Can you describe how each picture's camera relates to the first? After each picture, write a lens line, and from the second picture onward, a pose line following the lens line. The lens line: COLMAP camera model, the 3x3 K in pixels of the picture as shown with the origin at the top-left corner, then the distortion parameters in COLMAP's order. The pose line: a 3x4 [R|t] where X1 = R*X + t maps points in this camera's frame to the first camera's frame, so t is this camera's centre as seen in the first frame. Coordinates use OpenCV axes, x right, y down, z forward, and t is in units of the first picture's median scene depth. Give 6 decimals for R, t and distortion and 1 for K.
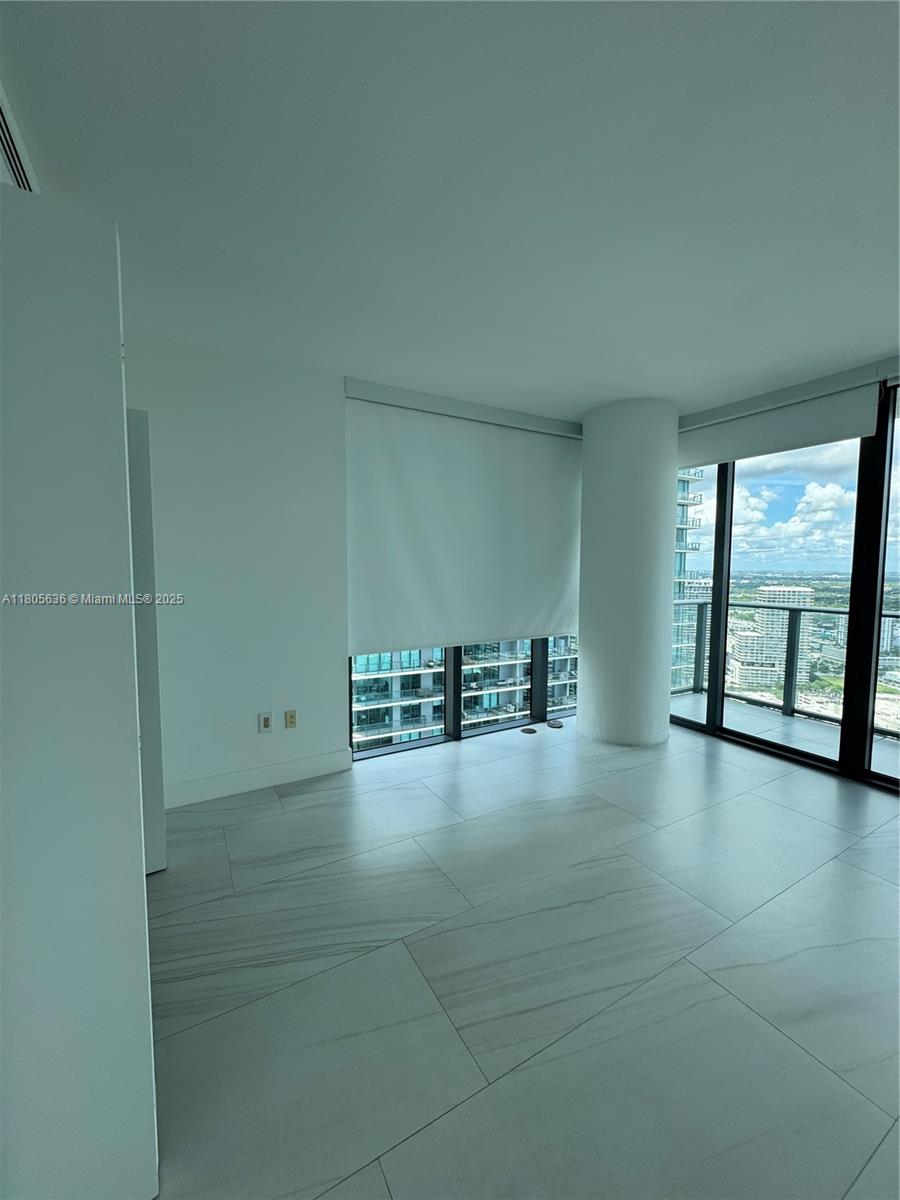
lens RADIAL K [[478.3, 0, 449.5], [0, 478.3, 598.5], [0, 0, 1]] dist [-0.001928, 0.000056]
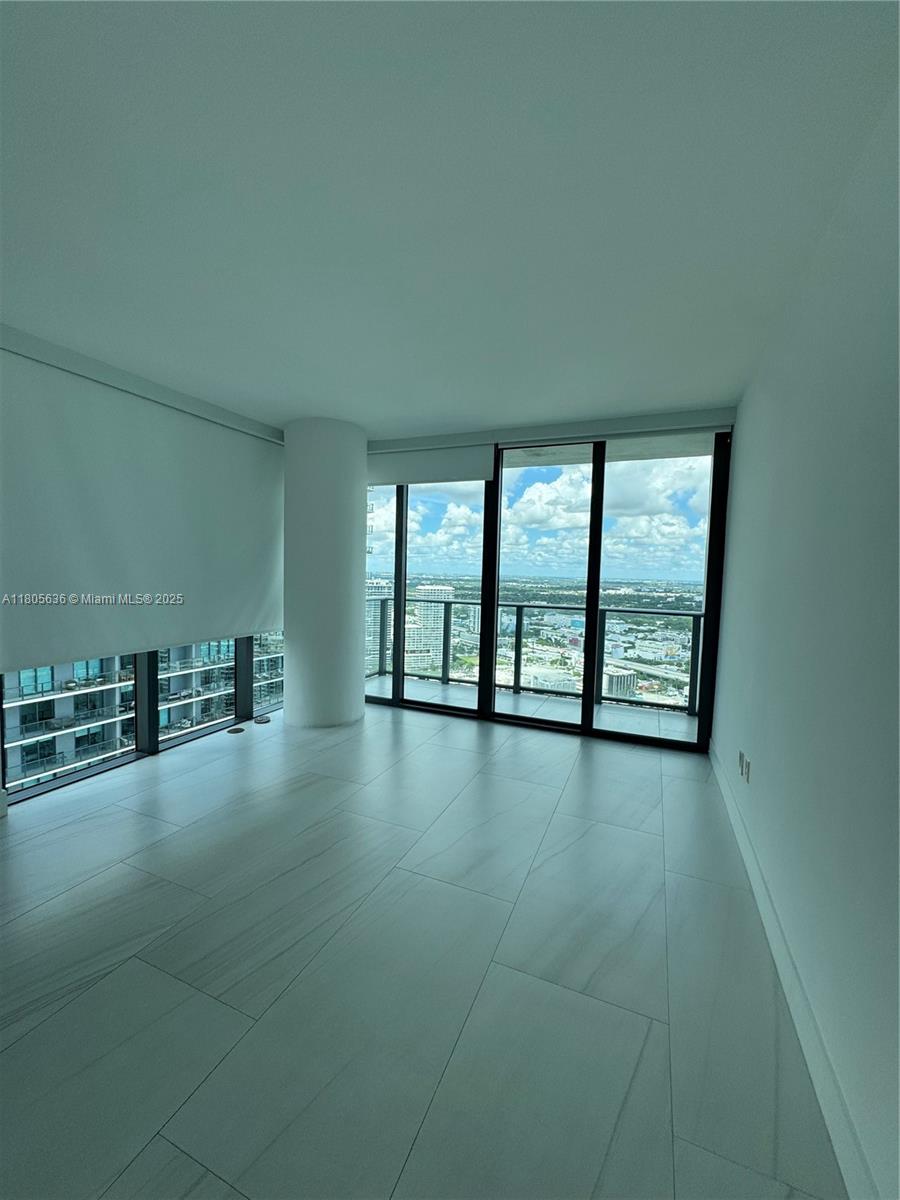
lens RADIAL K [[478.3, 0, 449.5], [0, 478.3, 598.5], [0, 0, 1]] dist [-0.001928, 0.000056]
pose [[0.800998, -0.018602, 0.598378, -0.066061], [0.018488, 0.999809, 0.006332, 0.003978], [-0.598382, 0.005991, 0.801189, -0.060493]]
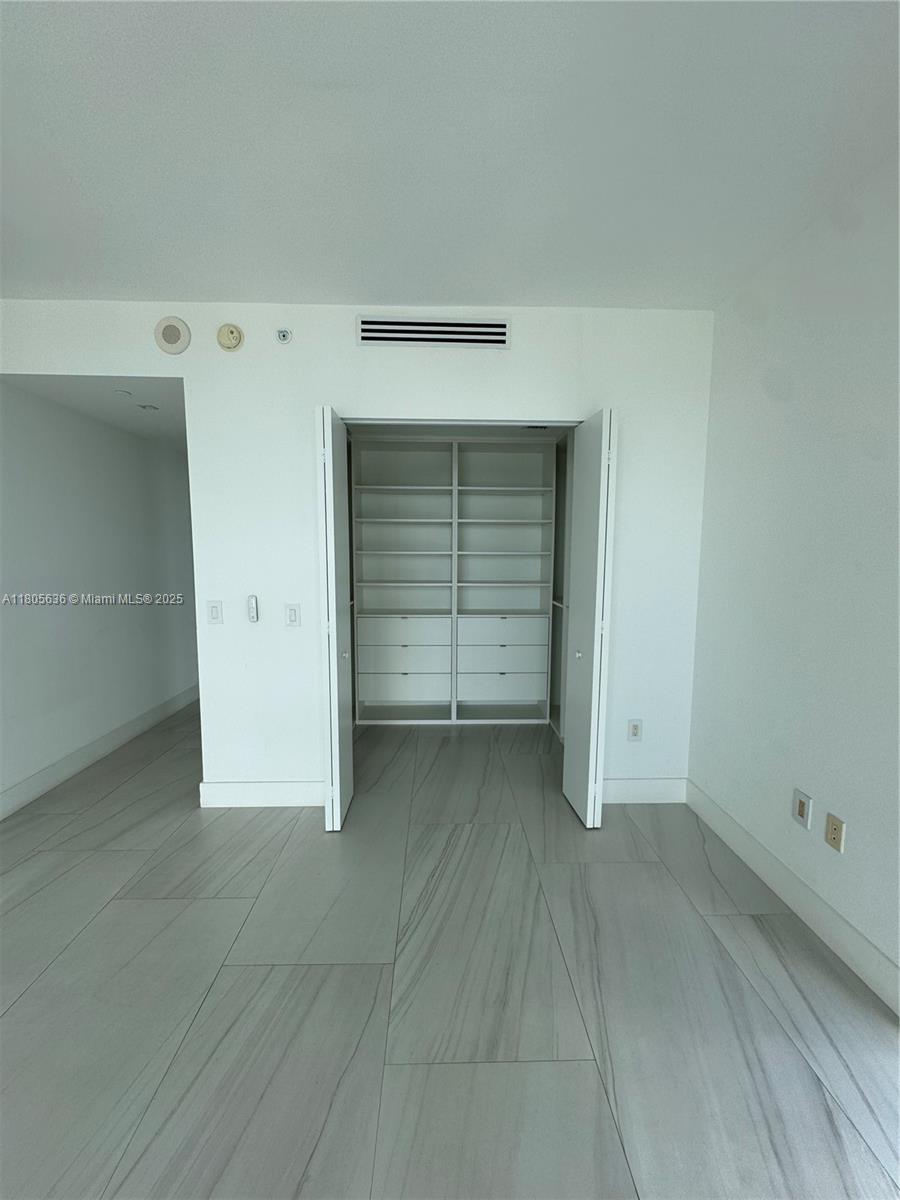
lens RADIAL K [[481.2, 0, 444.2], [0, 481.2, 600.8], [0, 0, 1]] dist [-0.000569, -0.000130]
pose [[-0.485254, 0.085216, -0.870211, 0.254979], [-0.068490, 0.988477, 0.134989, -0.040649], [0.871687, 0.125104, -0.473826, 0.620894]]
